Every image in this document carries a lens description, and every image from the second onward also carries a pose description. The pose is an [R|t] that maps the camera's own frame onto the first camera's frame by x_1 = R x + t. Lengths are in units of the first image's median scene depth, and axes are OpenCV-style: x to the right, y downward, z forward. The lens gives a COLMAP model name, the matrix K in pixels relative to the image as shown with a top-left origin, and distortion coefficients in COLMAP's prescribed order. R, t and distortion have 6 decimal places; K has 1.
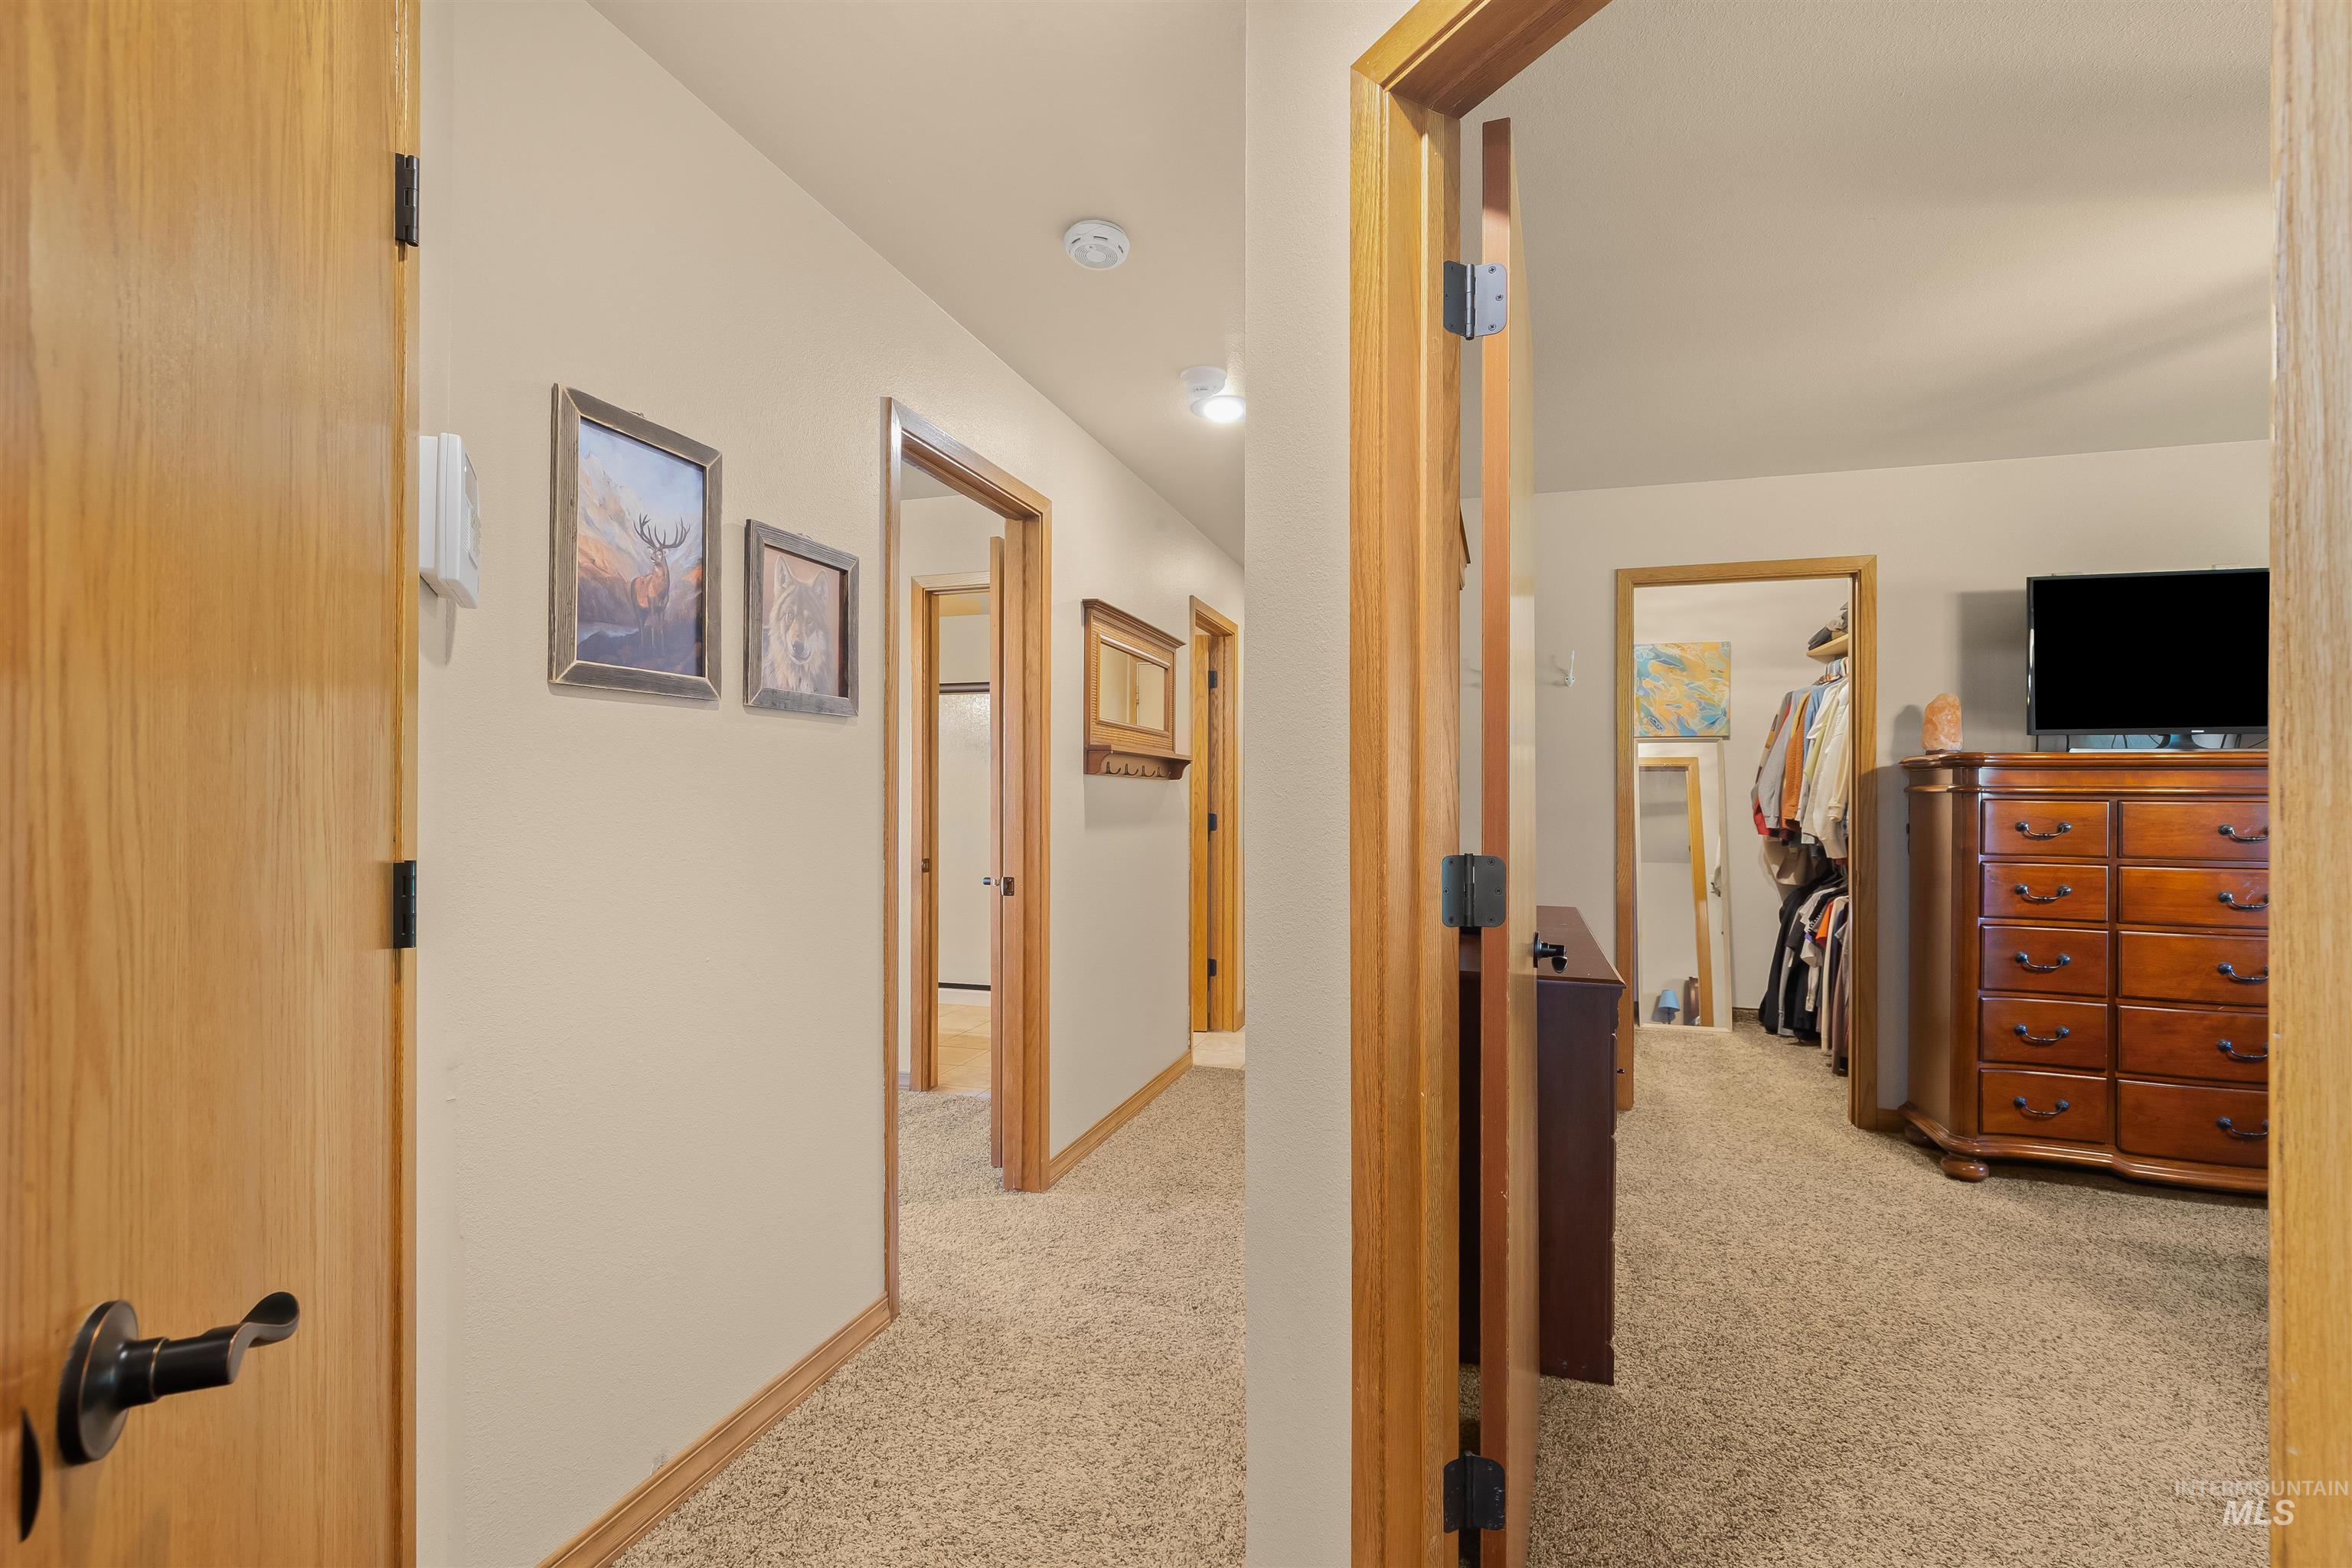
lens RADIAL K [[1087.4, 0, 1165.8], [0, 1087.4, 793.5], [0, 0, 1]] dist [-0.010220, 0.004114]
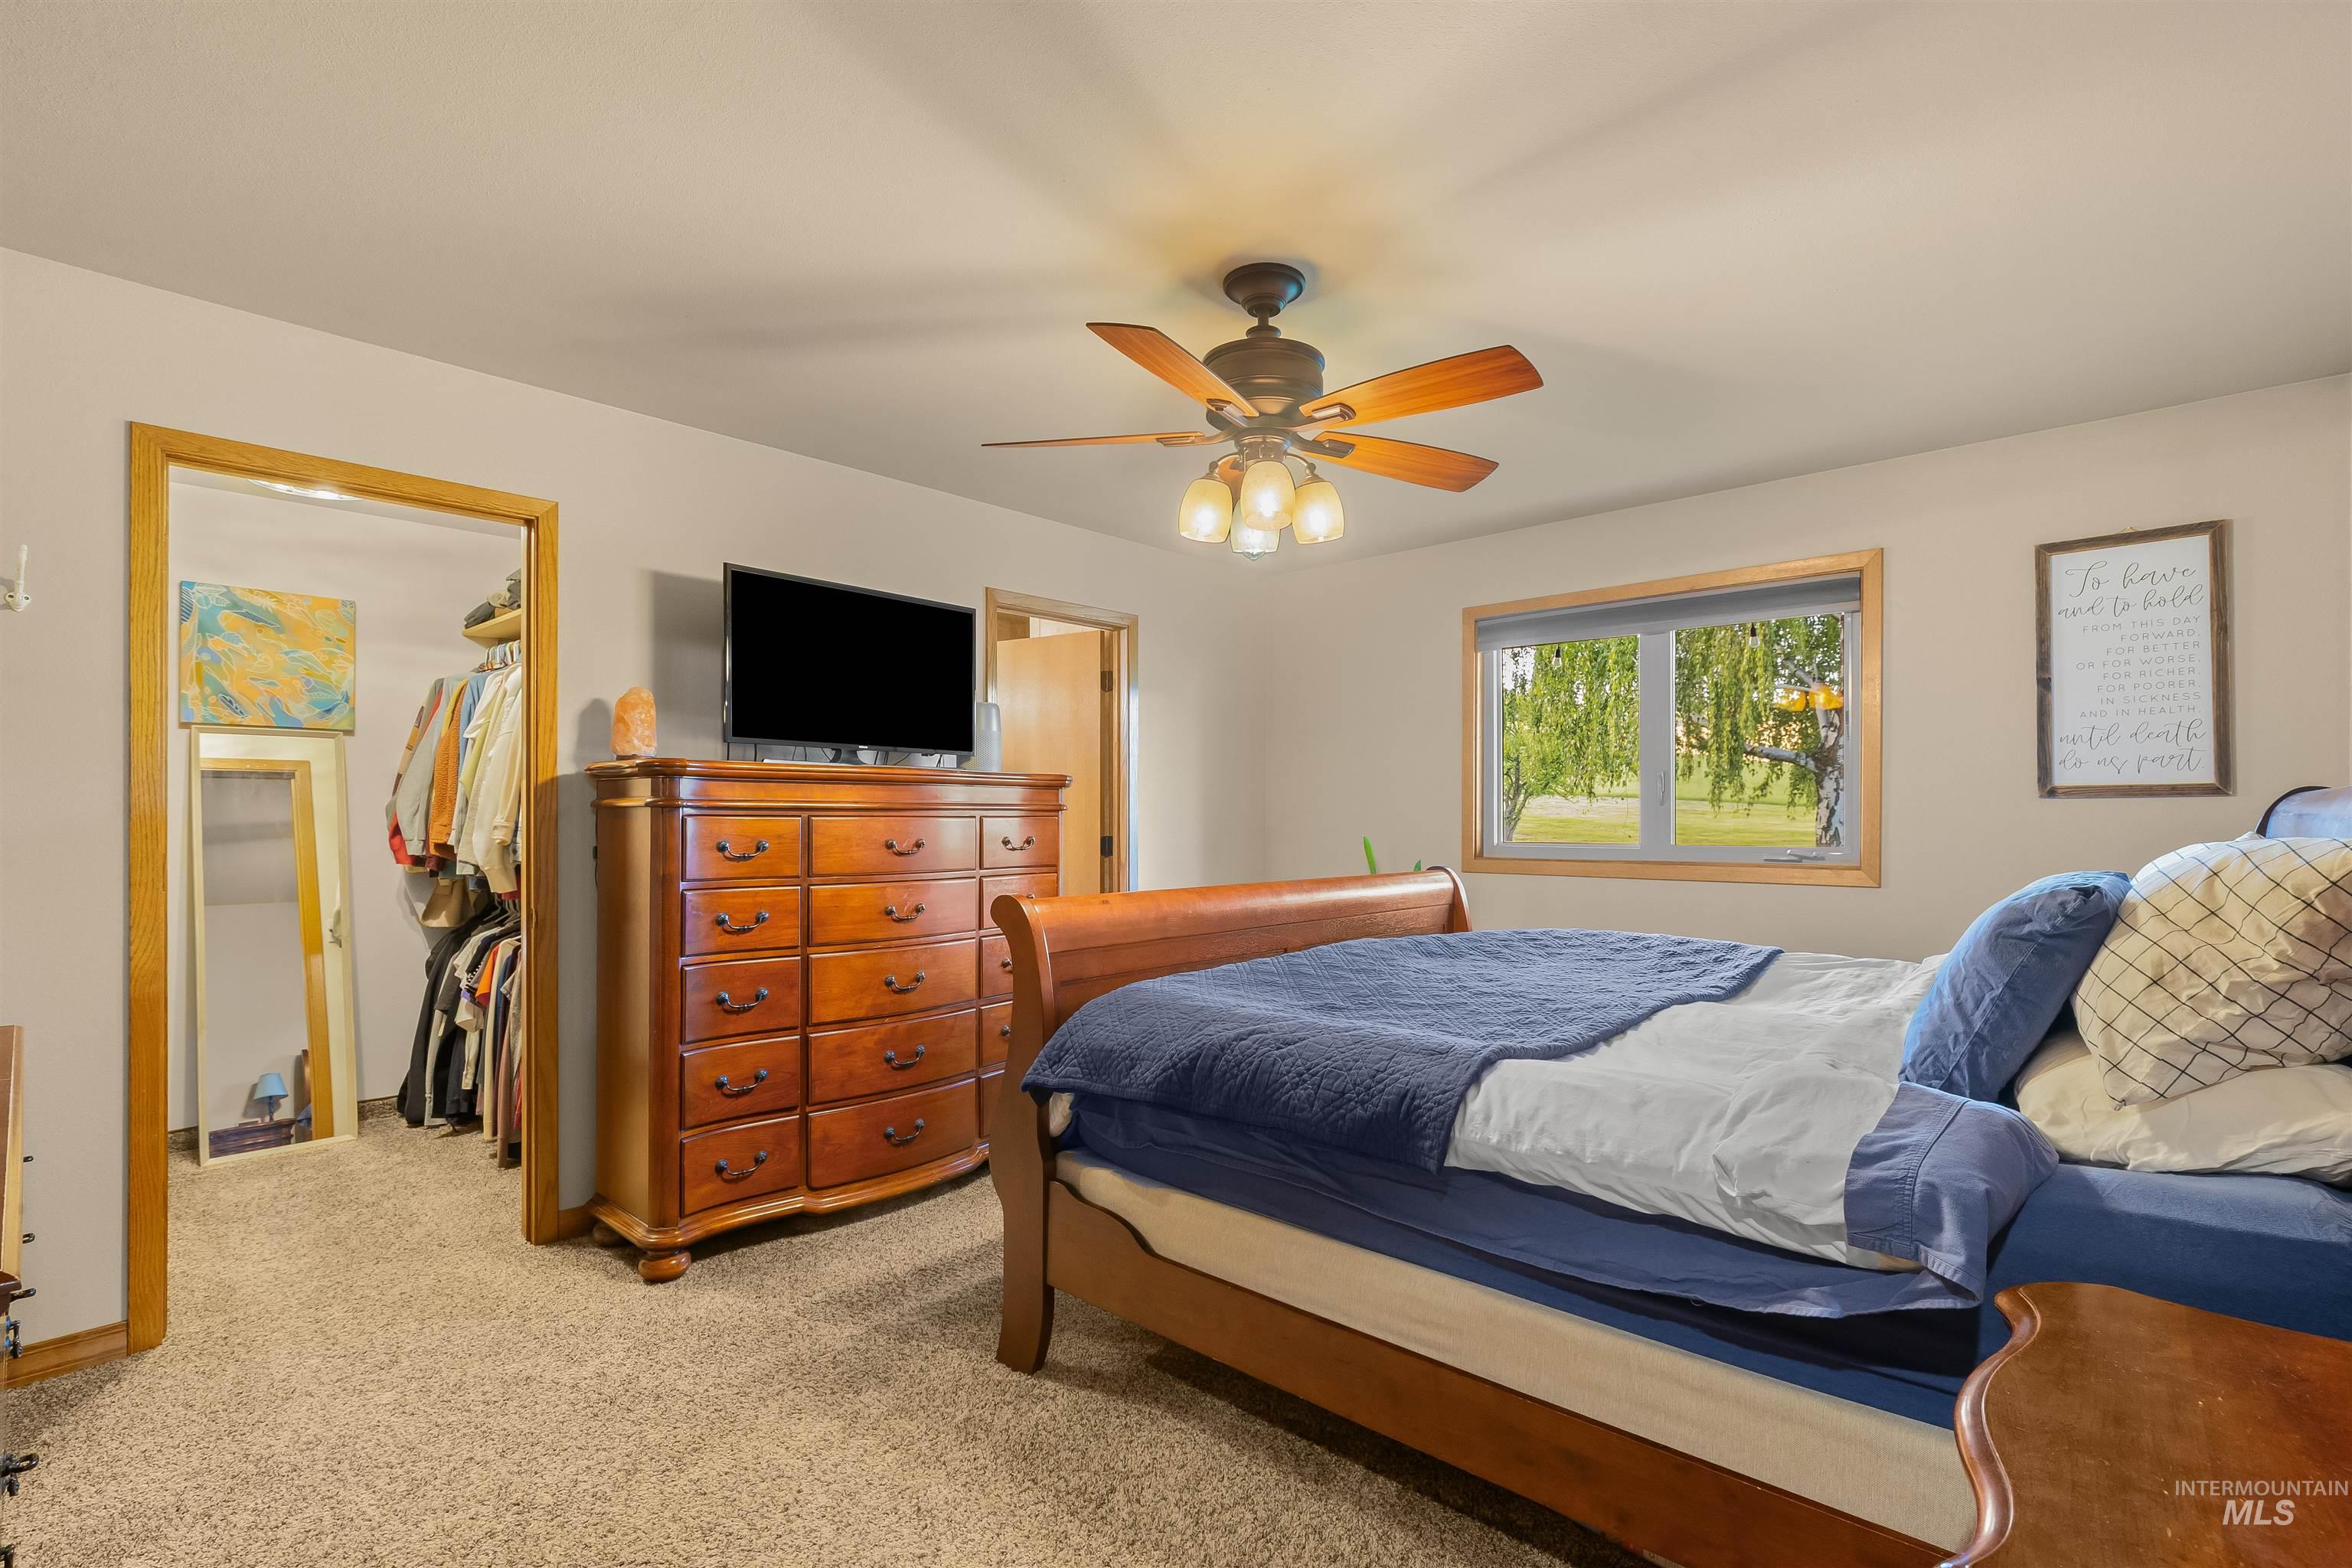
lens RADIAL K [[1087.4, 0, 1173.0], [0, 1087.4, 807.4], [0, 0, 1]] dist [-0.010220, 0.004114]
pose [[0.437379, 0.001856, 0.899275, 0.158468], [0.001268, 0.999996, -0.002680, 0.001992], [-0.899276, 0.002313, 0.437375, 0.278805]]
